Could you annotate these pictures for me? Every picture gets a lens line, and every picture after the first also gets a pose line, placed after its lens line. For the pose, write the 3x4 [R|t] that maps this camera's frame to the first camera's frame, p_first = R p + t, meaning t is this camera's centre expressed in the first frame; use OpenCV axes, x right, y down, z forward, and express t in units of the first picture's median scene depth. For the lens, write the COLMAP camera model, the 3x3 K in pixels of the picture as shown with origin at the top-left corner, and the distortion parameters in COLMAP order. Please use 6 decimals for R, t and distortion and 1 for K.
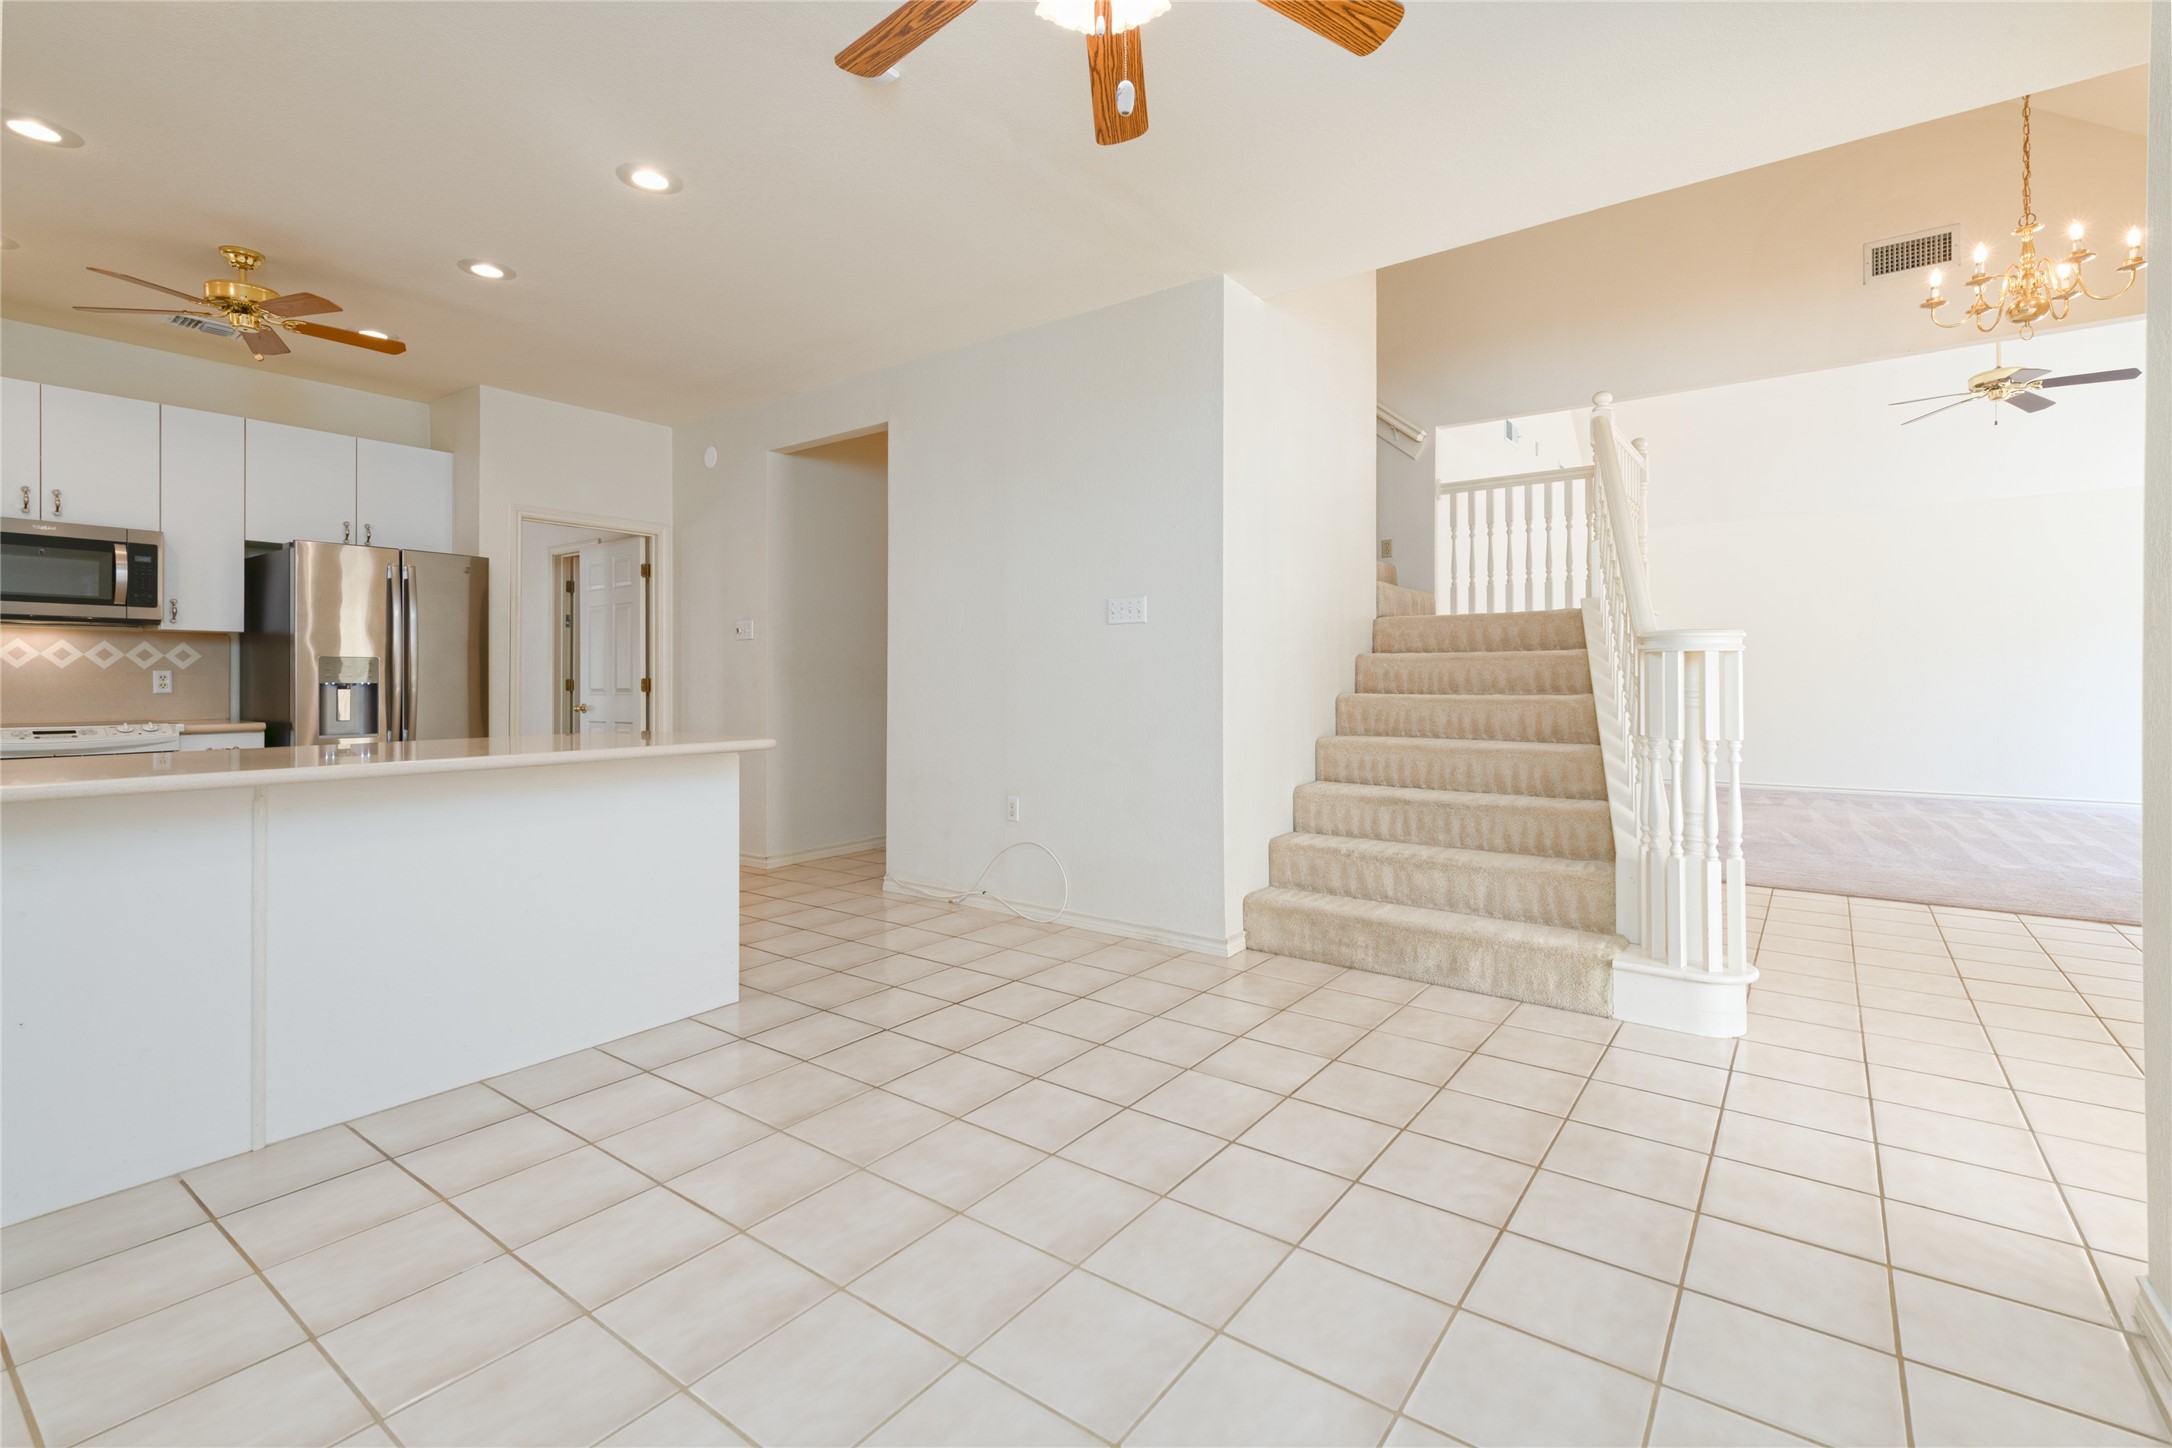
lens RADIAL K [[962.9, 0, 1097.5], [0, 962.9, 687.8], [0, 0, 1]] dist [0.012486, -0.000850]
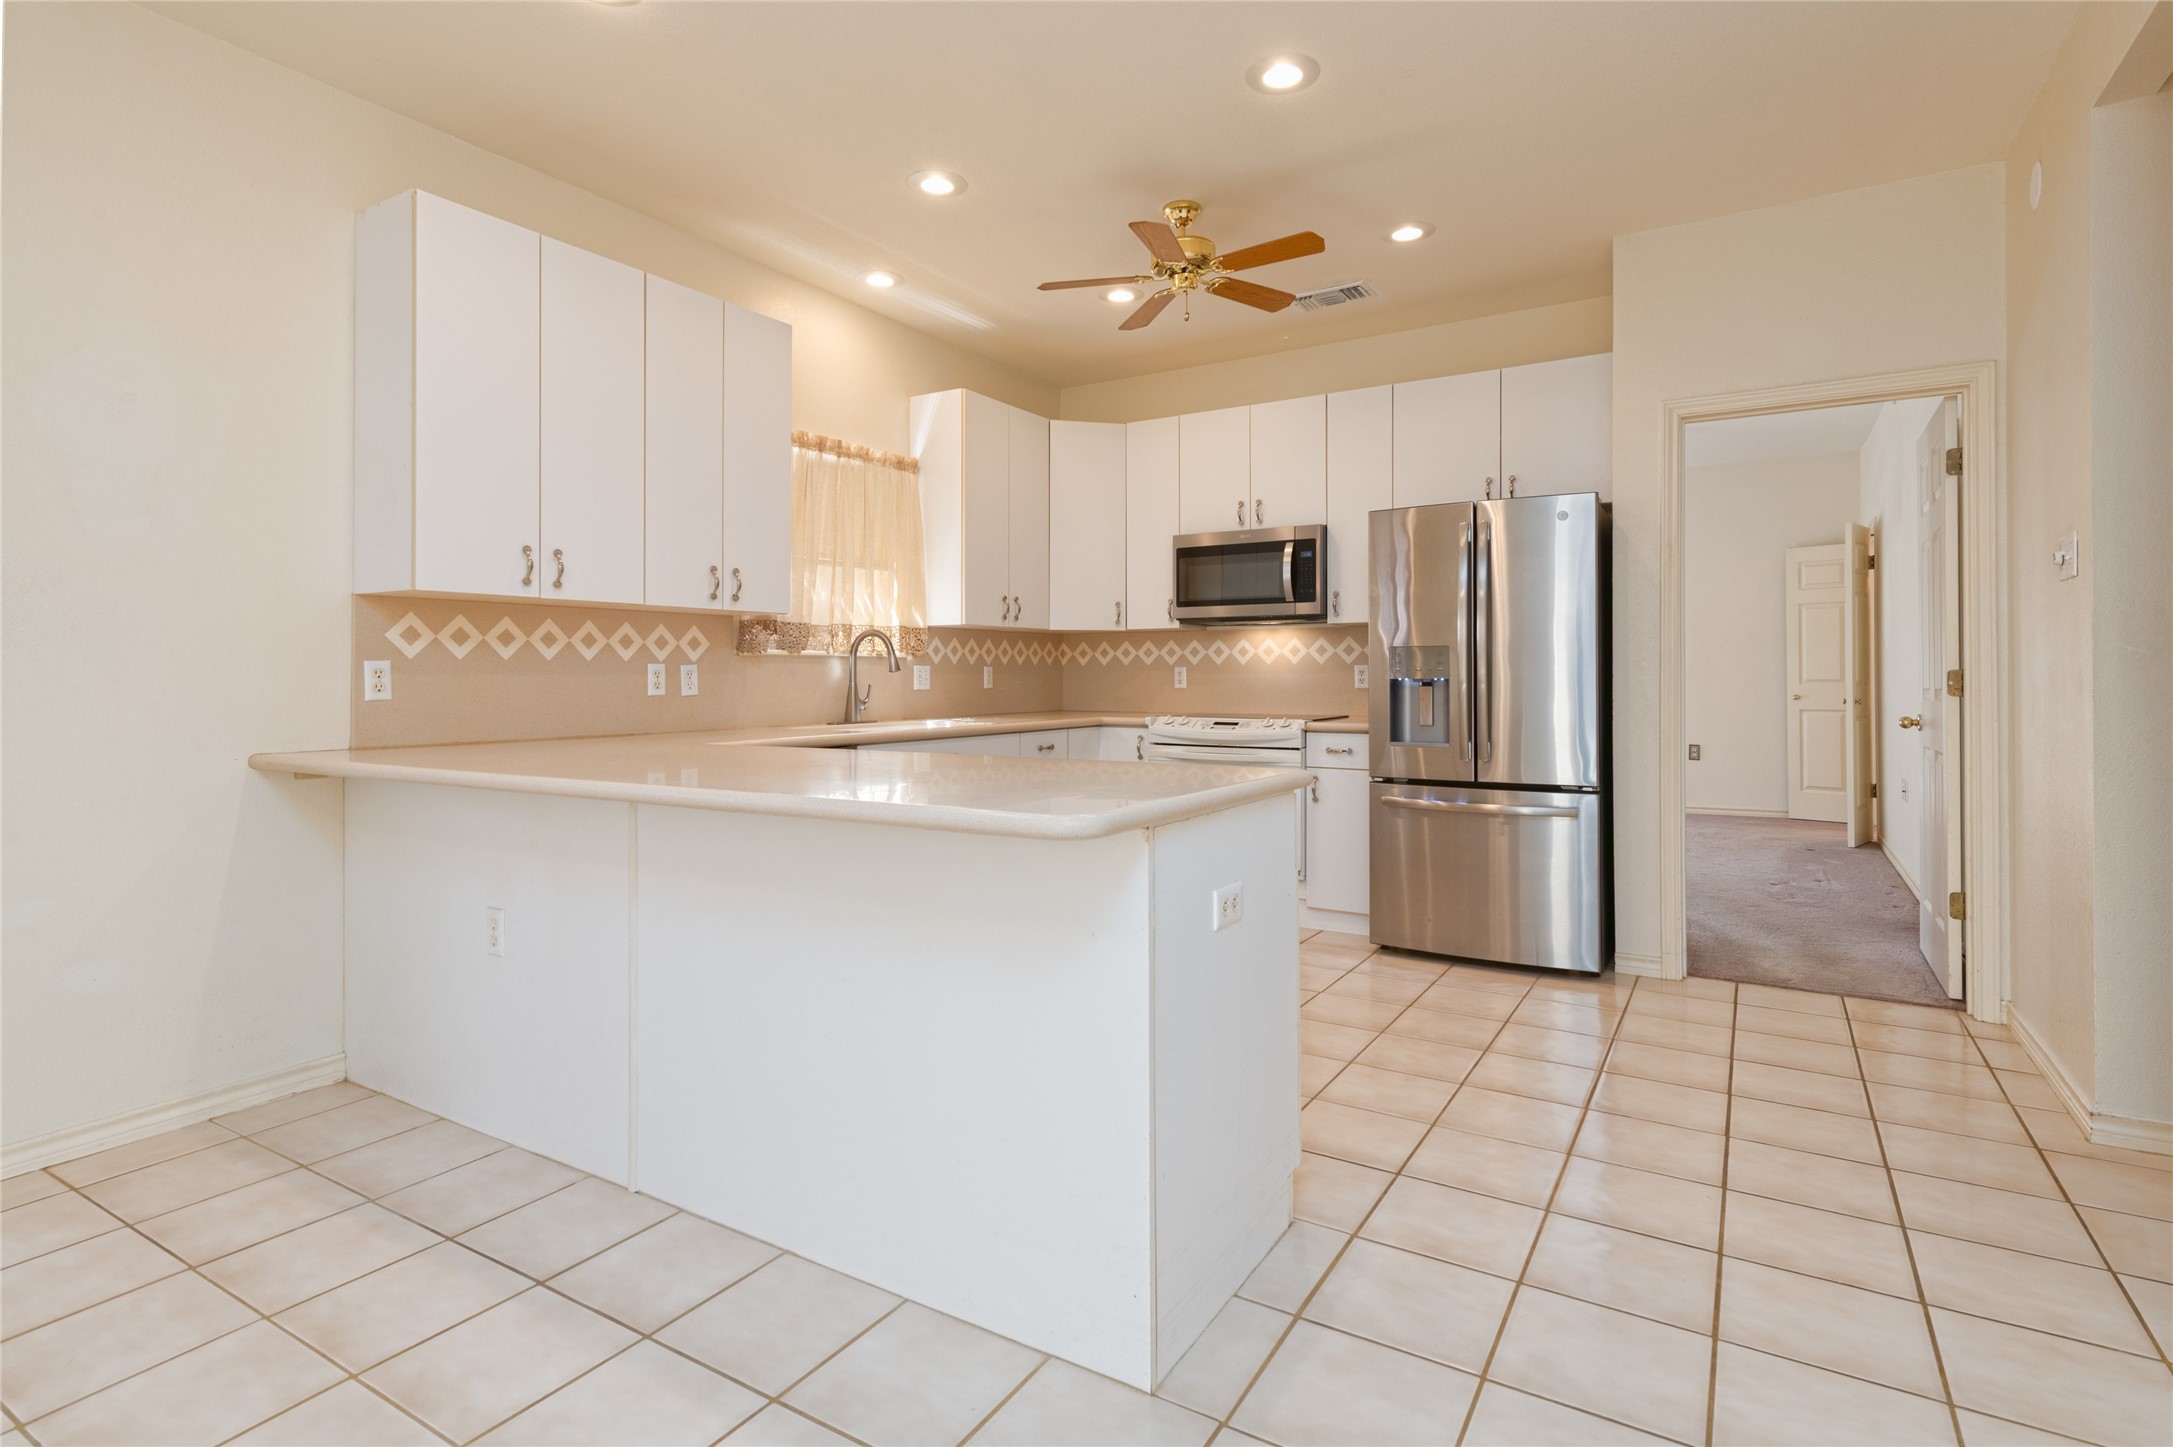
lens RADIAL K [[1067.2, 0, 1082.7], [0, 1067.2, 659.8], [0, 0, 1]] dist [0.026117, -0.000031]
pose [[0.075651, -0.016303, -0.997001, 0.096615], [-0.006054, 0.999840, -0.016808, -0.003821], [0.997116, 0.007307, 0.075540, 0.701032]]
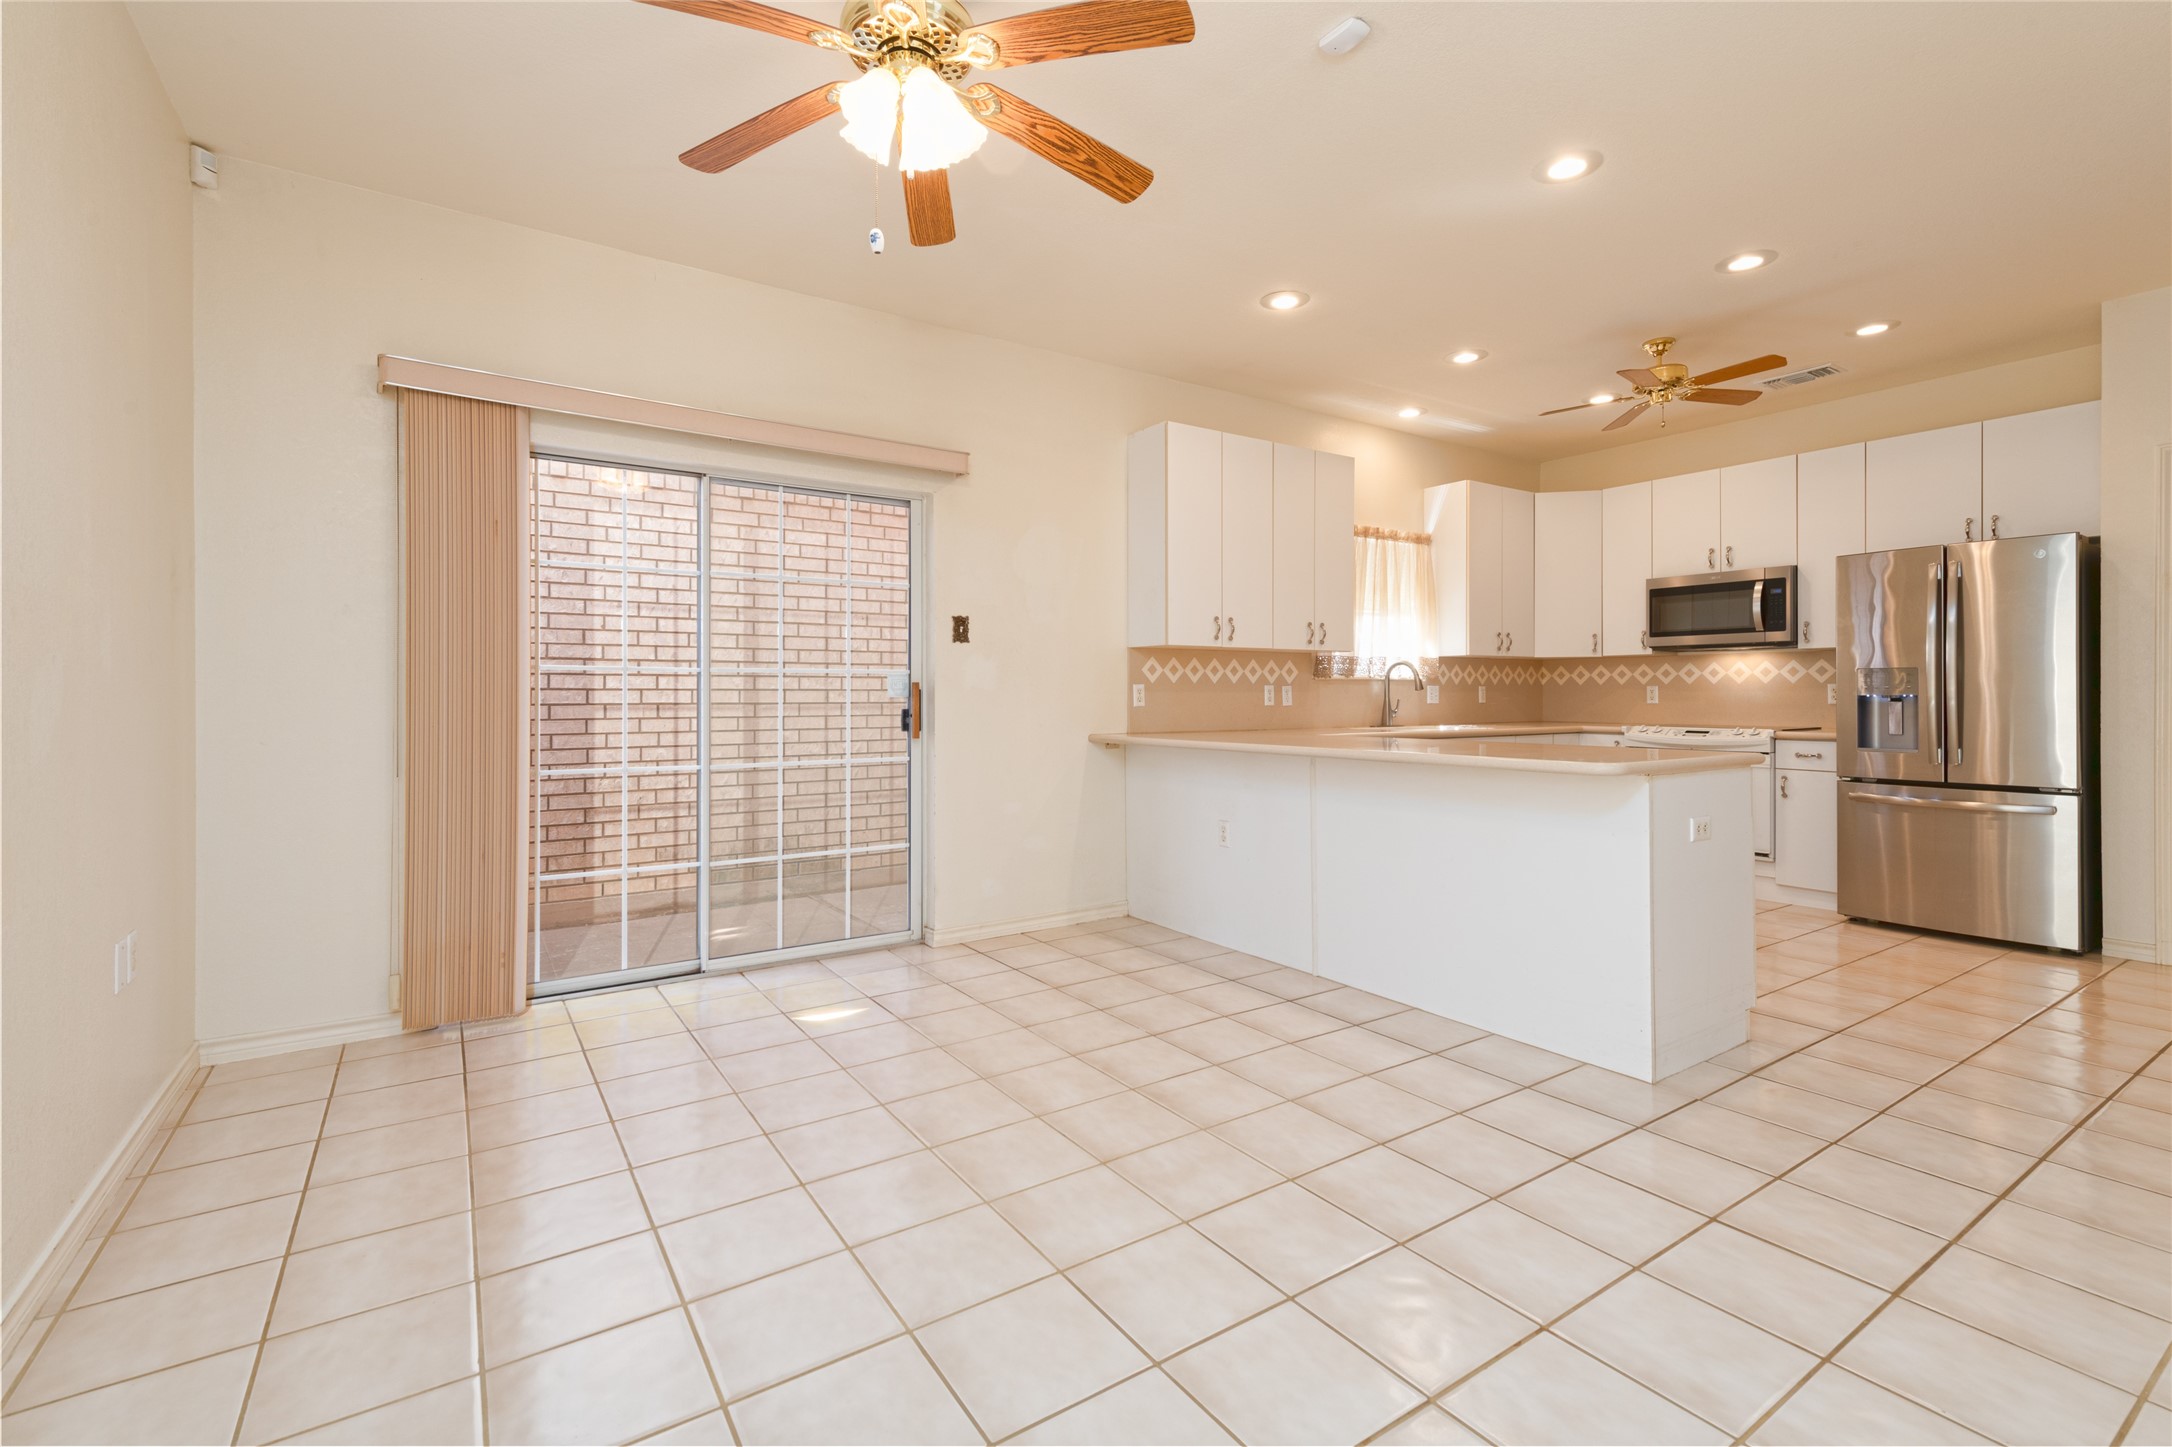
lens RADIAL K [[962.9, 0, 1097.5], [0, 962.9, 687.3], [0, 0, 1]] dist [0.012486, -0.000850]
pose [[-0.337661, -0.008536, -0.941229, 0.422896], [-0.006299, 0.999957, -0.006809, -0.000930], [0.941247, 0.003630, -0.337701, 0.629836]]
